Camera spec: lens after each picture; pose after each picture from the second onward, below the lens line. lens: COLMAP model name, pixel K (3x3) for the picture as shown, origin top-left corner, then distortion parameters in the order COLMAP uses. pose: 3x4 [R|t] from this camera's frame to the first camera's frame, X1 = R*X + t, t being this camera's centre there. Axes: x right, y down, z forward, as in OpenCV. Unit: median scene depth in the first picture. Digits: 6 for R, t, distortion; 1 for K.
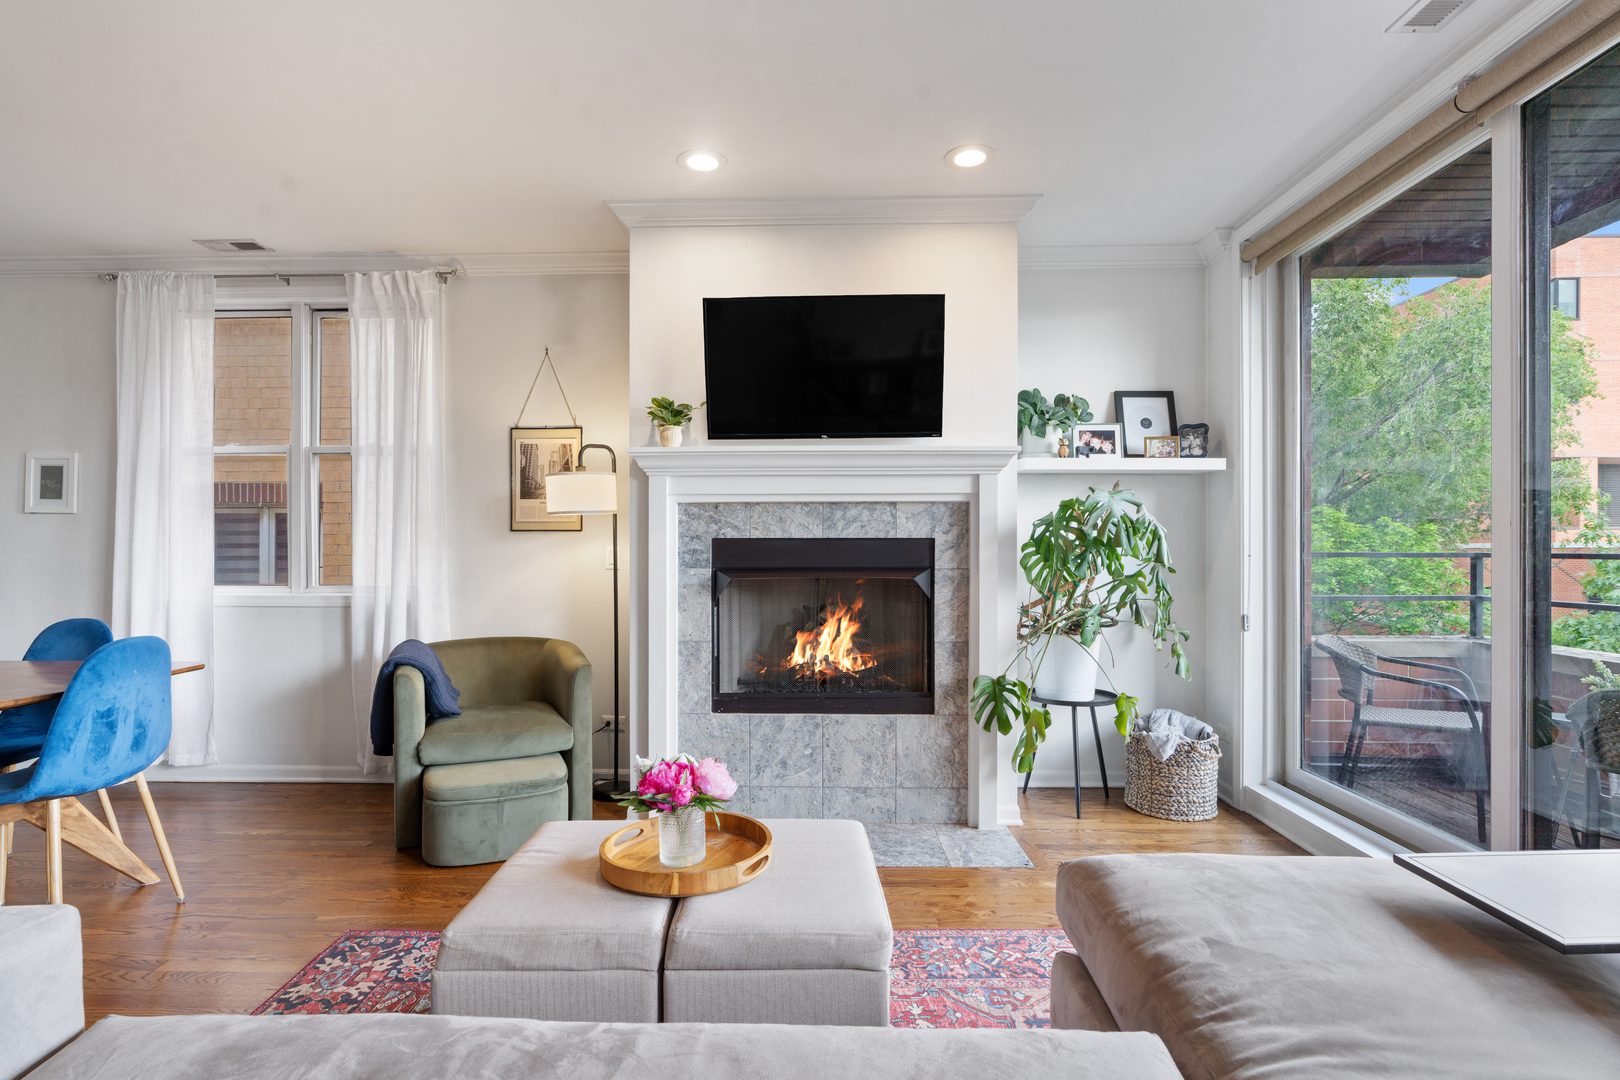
lens RADIAL K [[756.1, 0, 782.1], [0, 756.1, 554.0], [0, 0, 1]] dist [-0.007740, 0.003973]
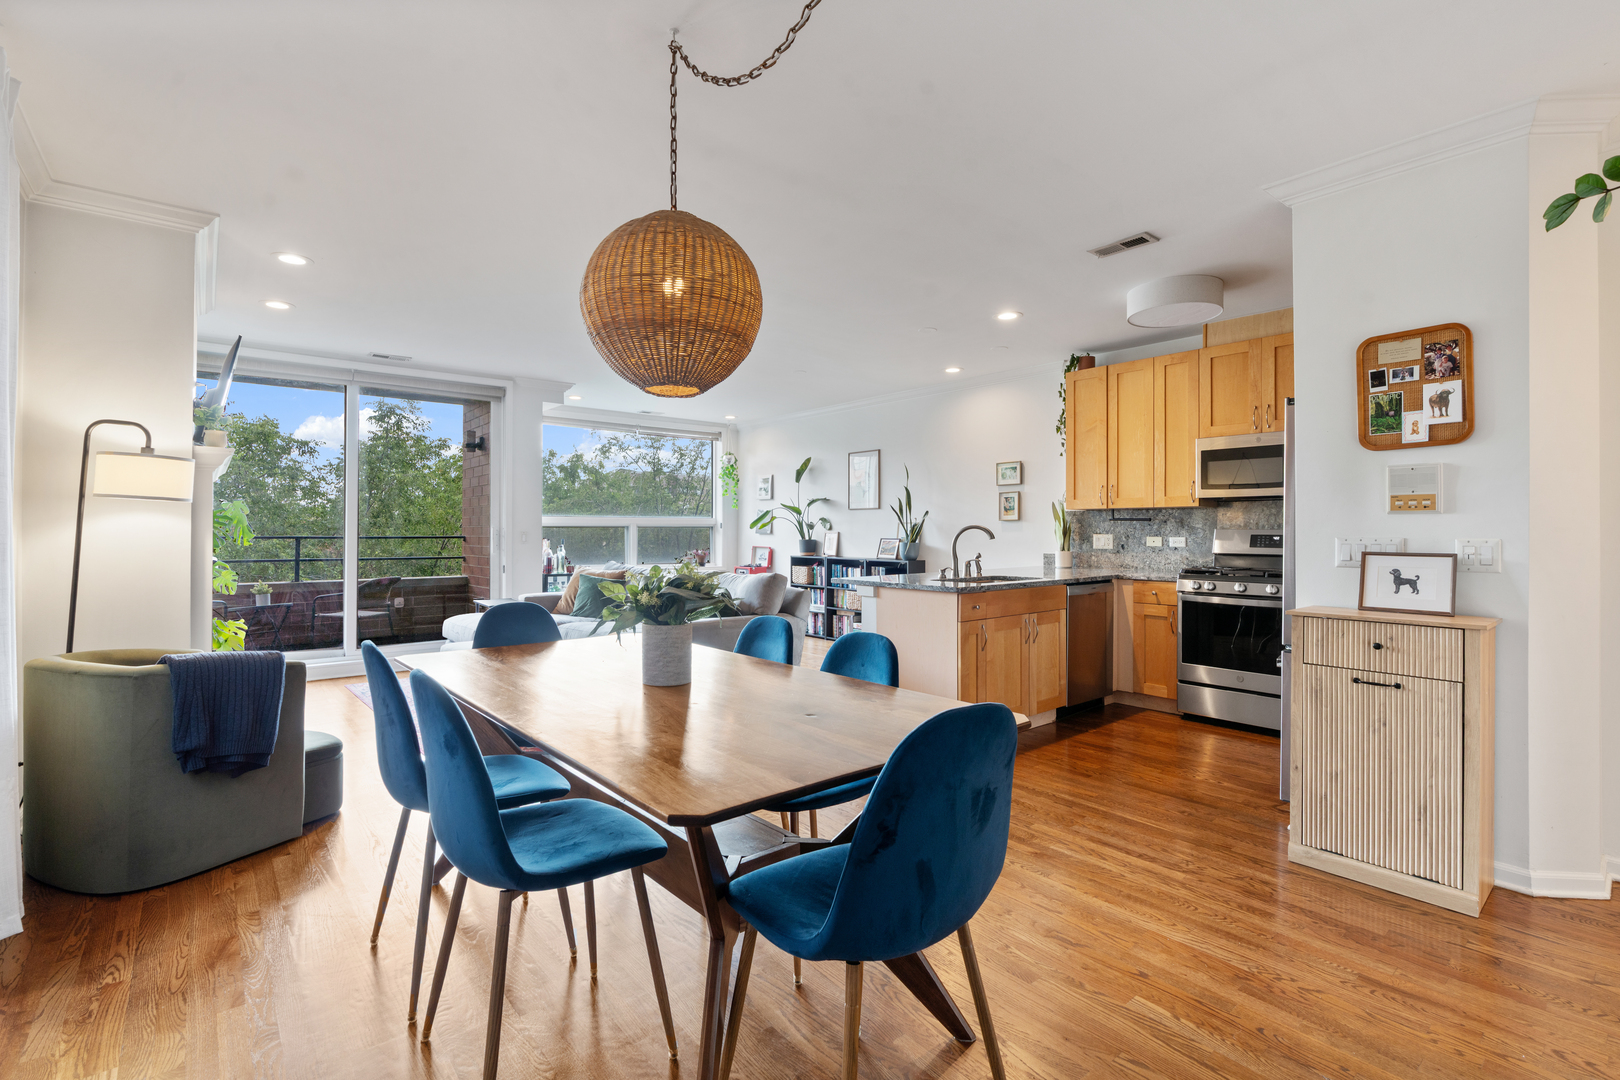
lens RADIAL K [[733.5, 0, 808.9], [0, 733.5, 525.4], [0, 0, 1]] dist [-0.005410, 0.001908]
pose [[-0.666370, 0.005540, 0.745600, -1.550801], [0.002754, 0.999984, -0.004969, -0.016373], [-0.745616, -0.001258, -0.666375, 1.048840]]
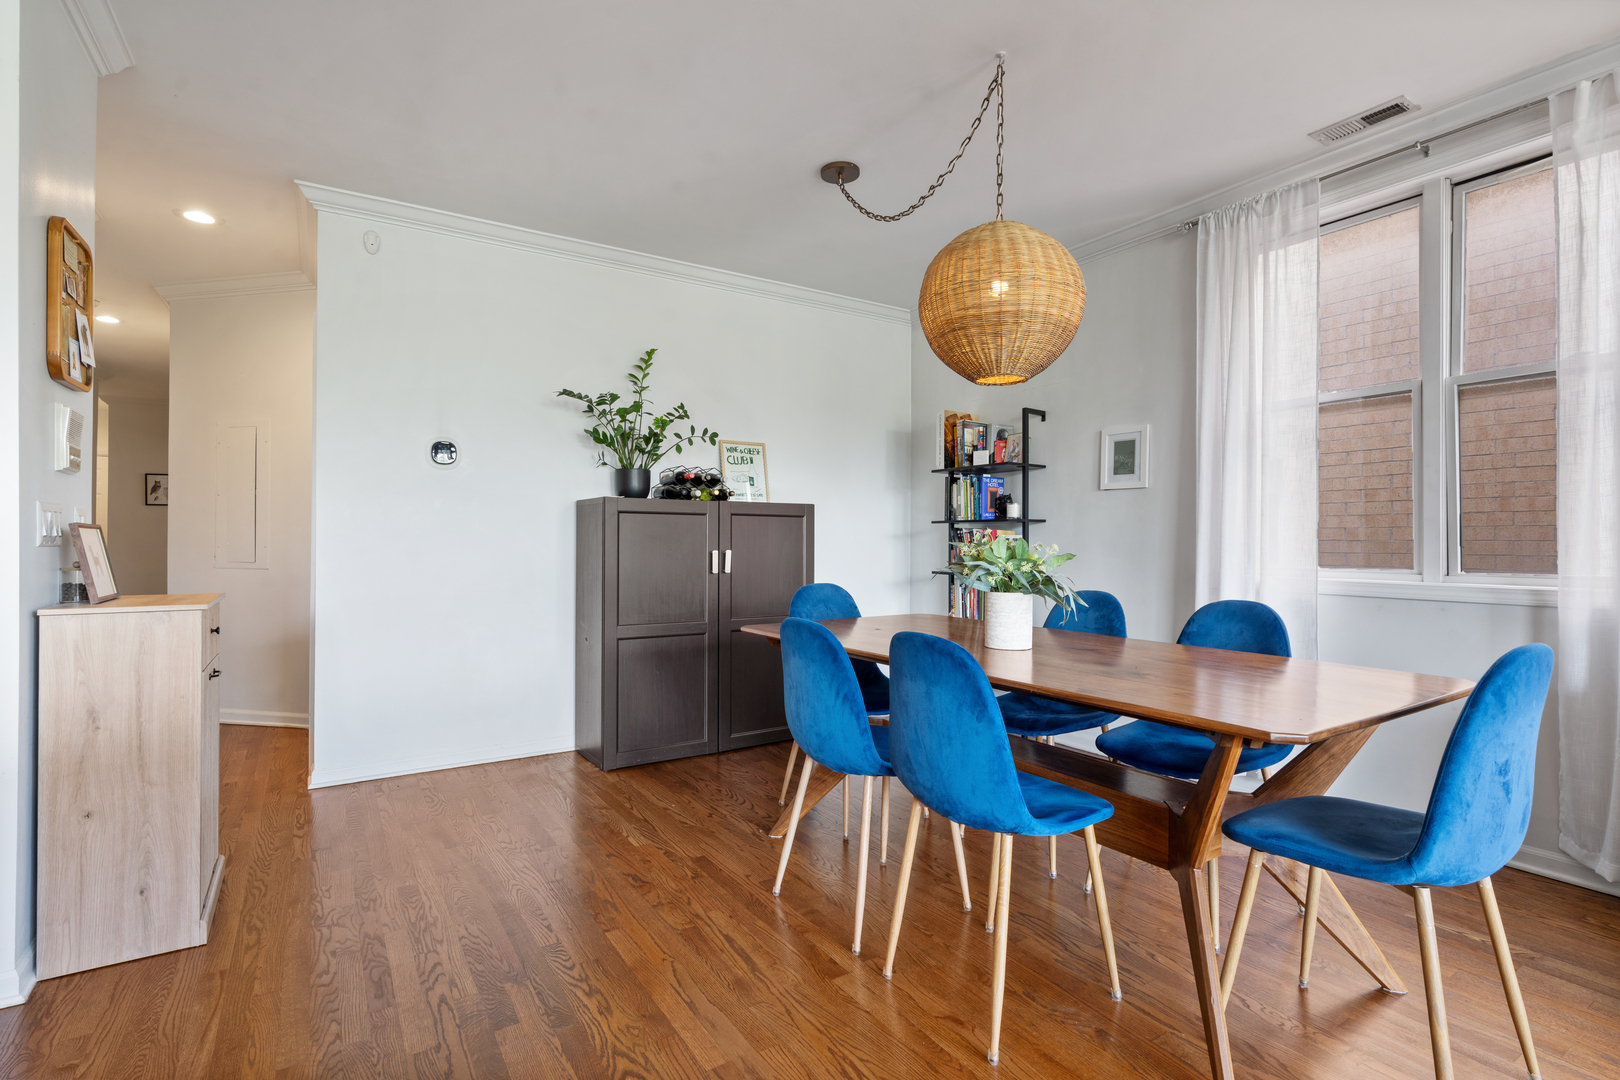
lens RADIAL K [[756.1, 0, 816.3], [0, 756.1, 532.9], [0, 0, 1]] dist [-0.007740, 0.003973]
pose [[0.571877, -0.005805, -0.820319, -0.471918], [-0.008948, 0.999871, -0.013313, 0.023787], [0.820291, 0.014953, 0.571751, 0.131039]]
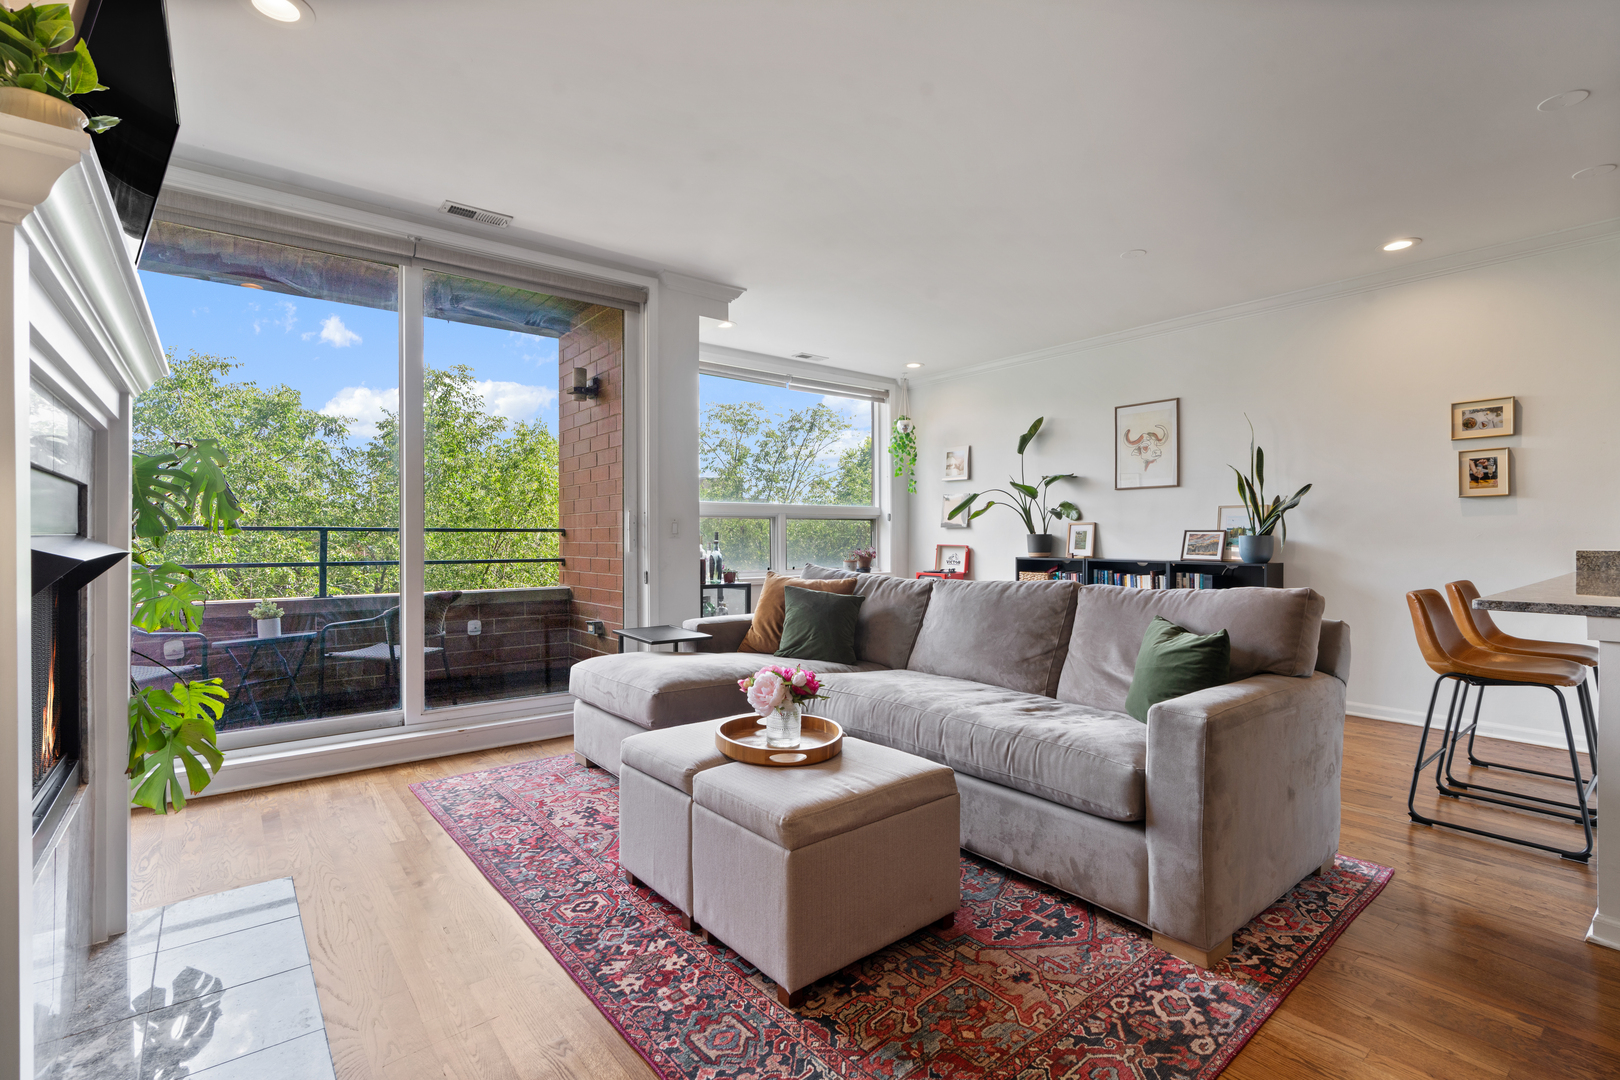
lens RADIAL K [[733.5, 0, 808.1], [0, 733.5, 538.3], [0, 0, 1]] dist [-0.005410, 0.001908]
pose [[-0.646257, -0.001078, 0.763119, -0.593028], [0.004827, 0.999973, 0.005500, 0.019798], [-0.763105, 0.007238, -0.646235, 0.931425]]
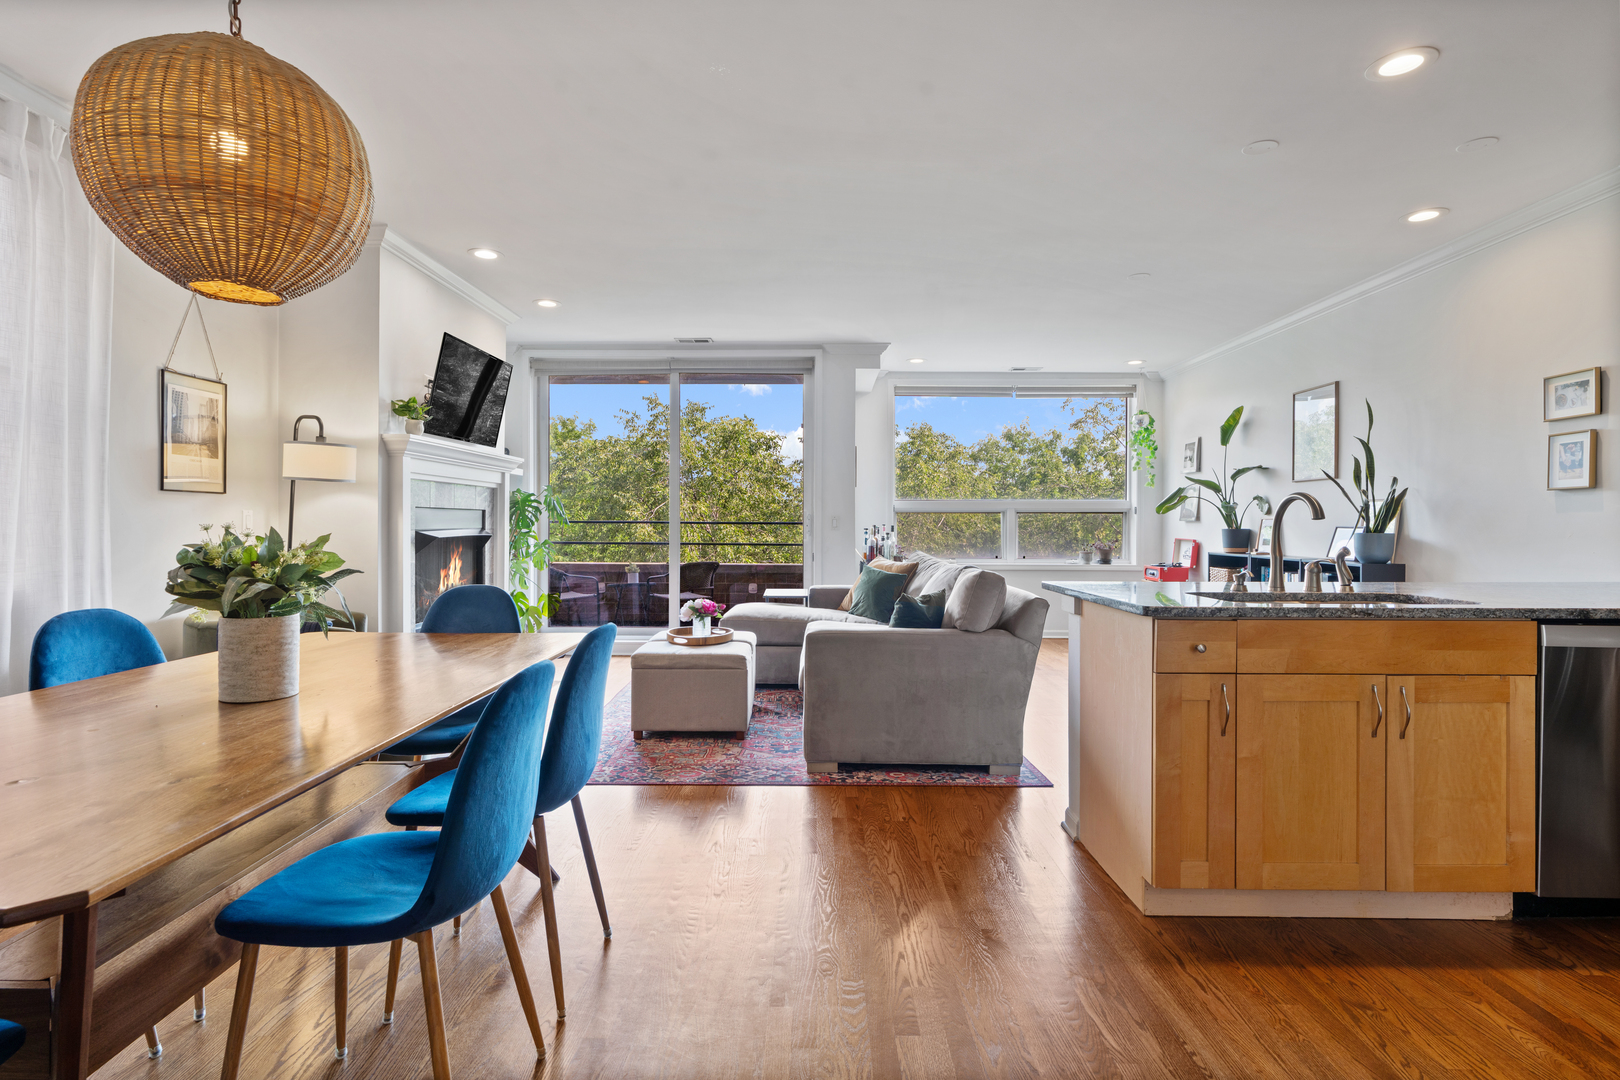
lens RADIAL K [[808.7, 0, 809.4], [0, 808.7, 525.2], [0, 0, 1]] dist [0.001598, 0.004462]
pose [[-0.017103, -0.001720, 0.999852, -1.510624], [0.000639, 0.999998, 0.001732, 0.009176], [-0.999854, 0.000669, -0.017102, 0.340164]]
